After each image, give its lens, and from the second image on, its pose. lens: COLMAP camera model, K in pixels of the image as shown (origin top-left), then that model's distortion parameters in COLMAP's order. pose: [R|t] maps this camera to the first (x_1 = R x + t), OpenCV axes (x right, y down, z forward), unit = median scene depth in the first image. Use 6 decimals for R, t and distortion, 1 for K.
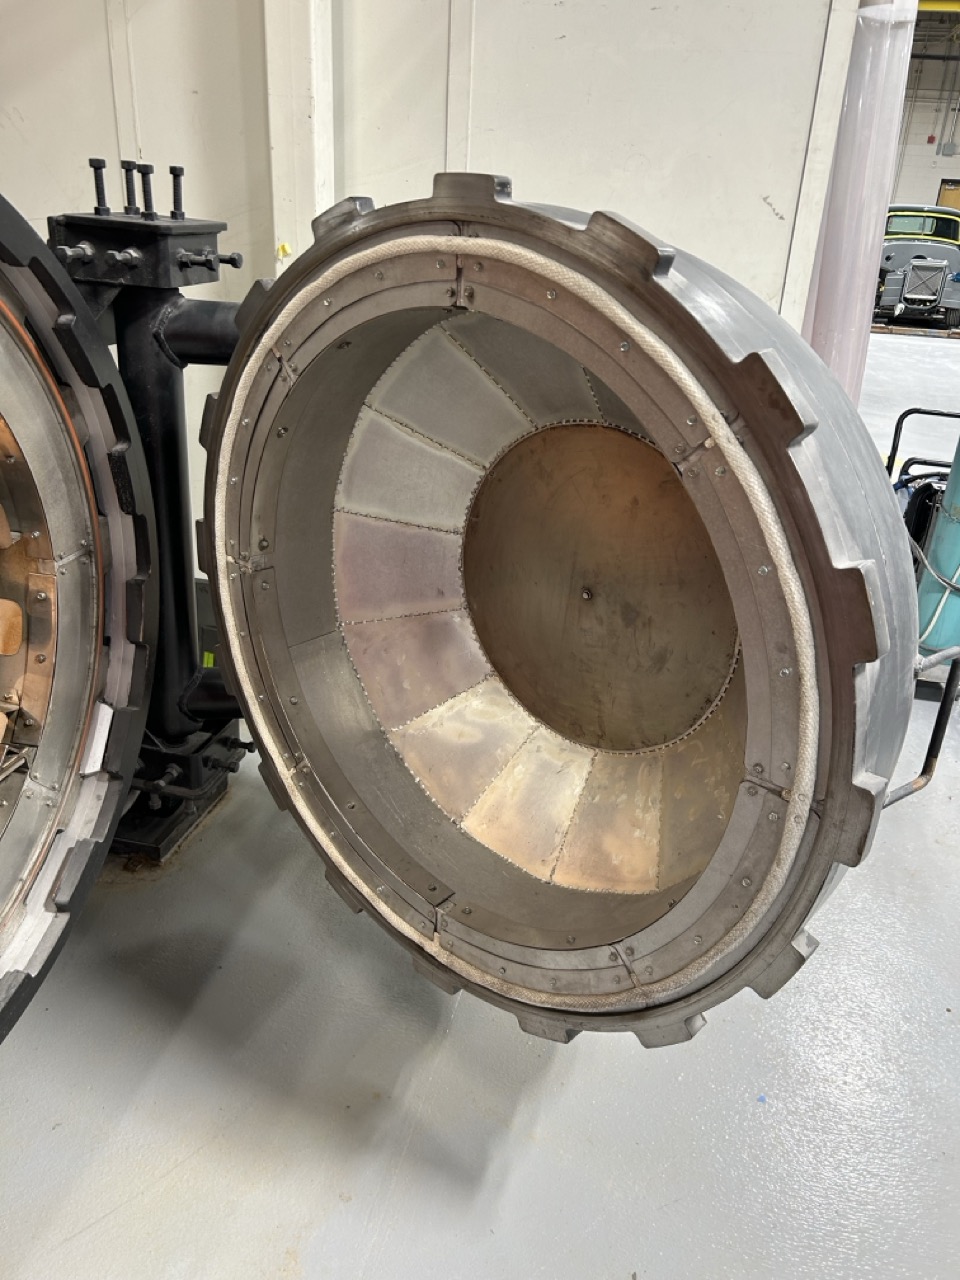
lens RADIAL K [[964.7, 0, 481.2], [0, 964.7, 637.5], [0, 0, 1]] dist [0.011811, -0.002756]
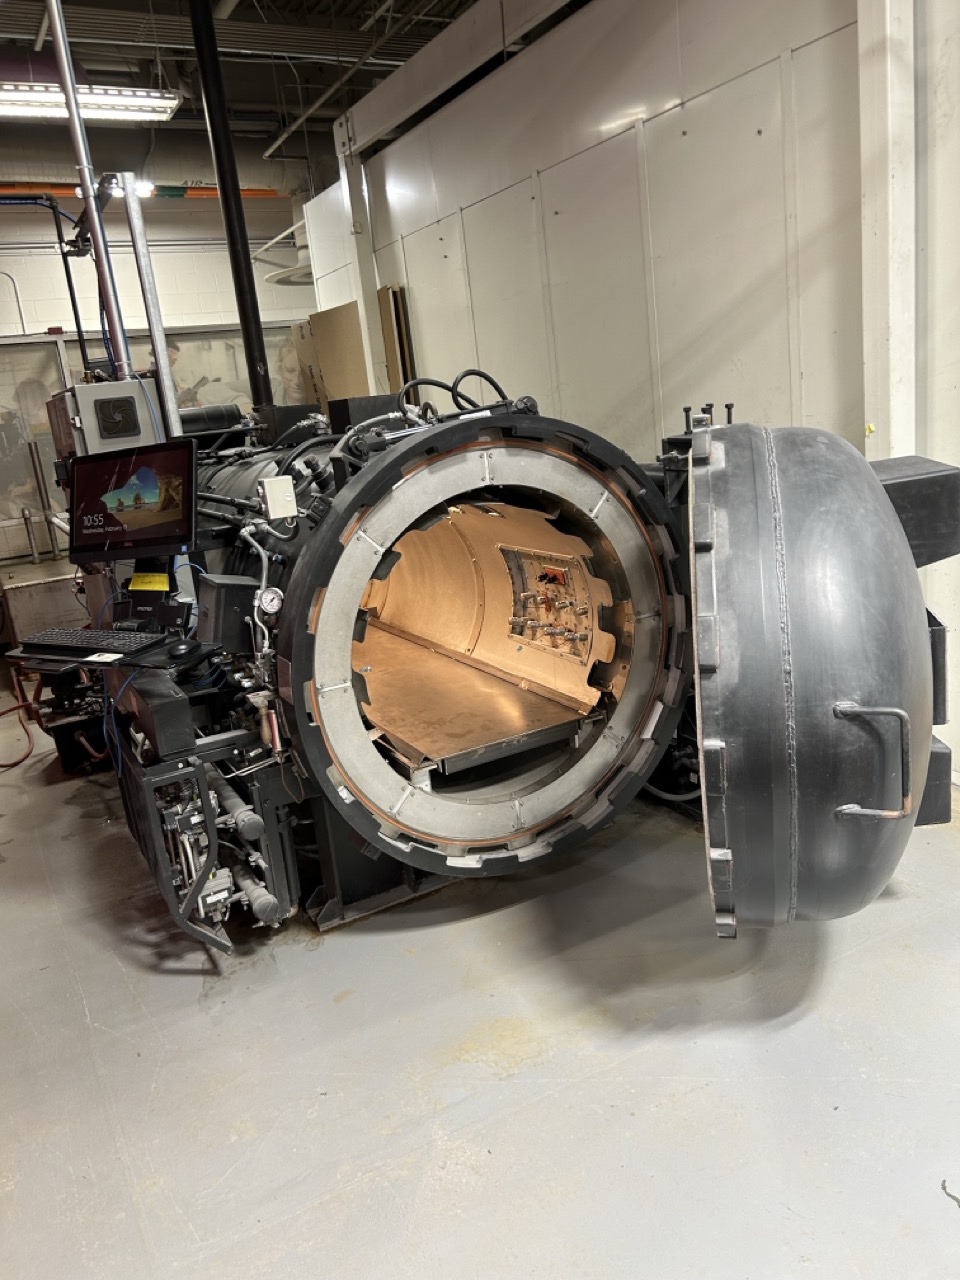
lens RADIAL K [[964.7, 0, 480.4], [0, 964.7, 640.1], [0, 0, 1]] dist [0.011811, -0.002756]
pose [[0.657397, 0.058299, -0.751286, 0.710335], [-0.171044, 0.982523, -0.073426, 0.144282], [0.733876, 0.176774, 0.655879, -0.409596]]
